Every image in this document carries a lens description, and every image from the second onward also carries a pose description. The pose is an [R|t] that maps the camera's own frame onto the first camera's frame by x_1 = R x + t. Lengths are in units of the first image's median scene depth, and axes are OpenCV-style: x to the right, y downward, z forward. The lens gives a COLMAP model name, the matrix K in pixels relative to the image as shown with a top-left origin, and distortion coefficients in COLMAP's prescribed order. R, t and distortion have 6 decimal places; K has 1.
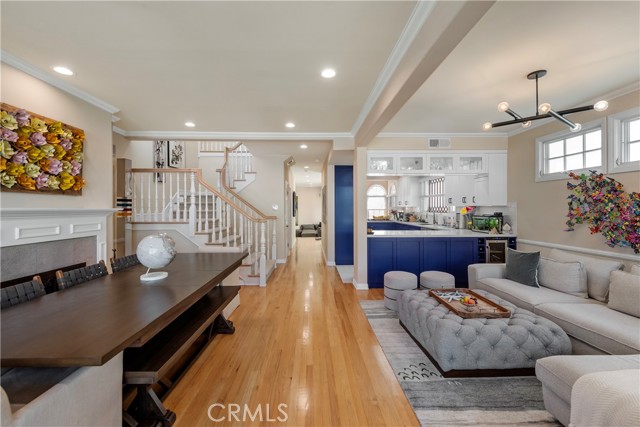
lens RADIAL K [[268.7, 0, 320.6], [0, 268.7, 208.2], [0, 0, 1]] dist [0.004573, -0.002486]
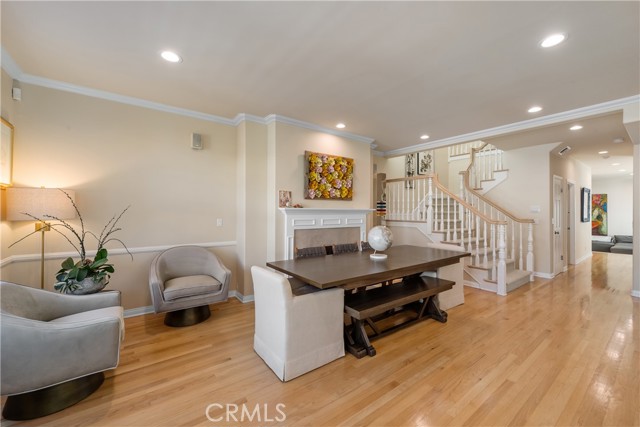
lens RADIAL K [[259.2, 0, 315.8], [0, 259.2, 210.6], [0, 0, 1]] dist [0.001171, -0.000346]
pose [[0.562765, 0.002559, -0.826613, 0.187348], [-0.005116, 0.999987, -0.000387, 0.009703], [0.826601, 0.004446, 0.562770, -0.018899]]
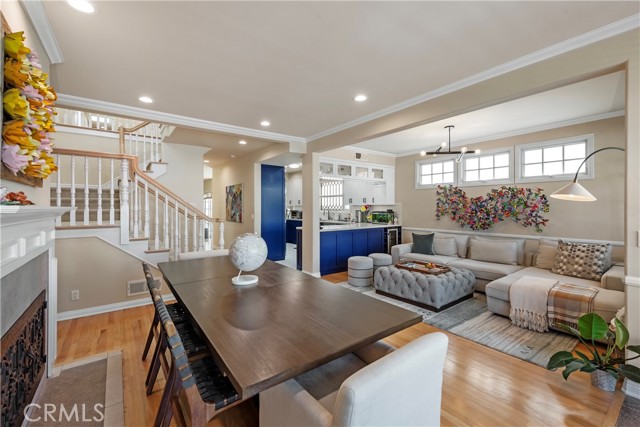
lens RADIAL K [[268.7, 0, 329.1], [0, 268.7, 209.2], [0, 0, 1]] dist [0.004573, -0.002486]
pose [[0.807681, -0.006658, 0.589581, -0.542925], [0.001480, 0.999956, 0.009266, 0.000457], [-0.589617, -0.006611, 0.807656, 0.053245]]
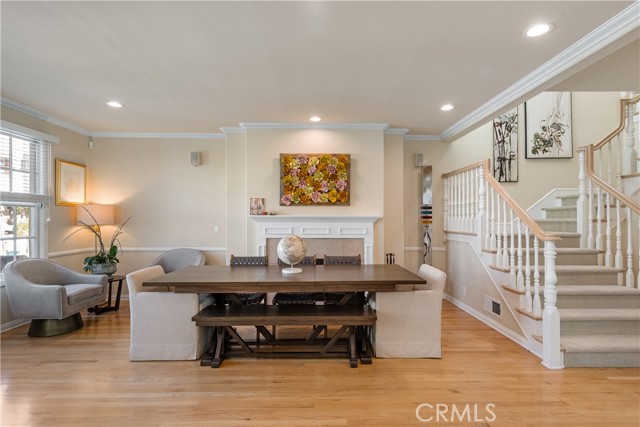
lens RADIAL K [[322.1, 0, 322.2], [0, 322.1, 216.6], [0, 0, 1]] dist [0.001864, 0.000306]
pose [[-0.027353, -0.007525, -0.999598, 0.488450], [-0.000070, 0.999972, -0.007526, 0.012426], [0.999626, -0.000136, -0.027353, 0.705054]]
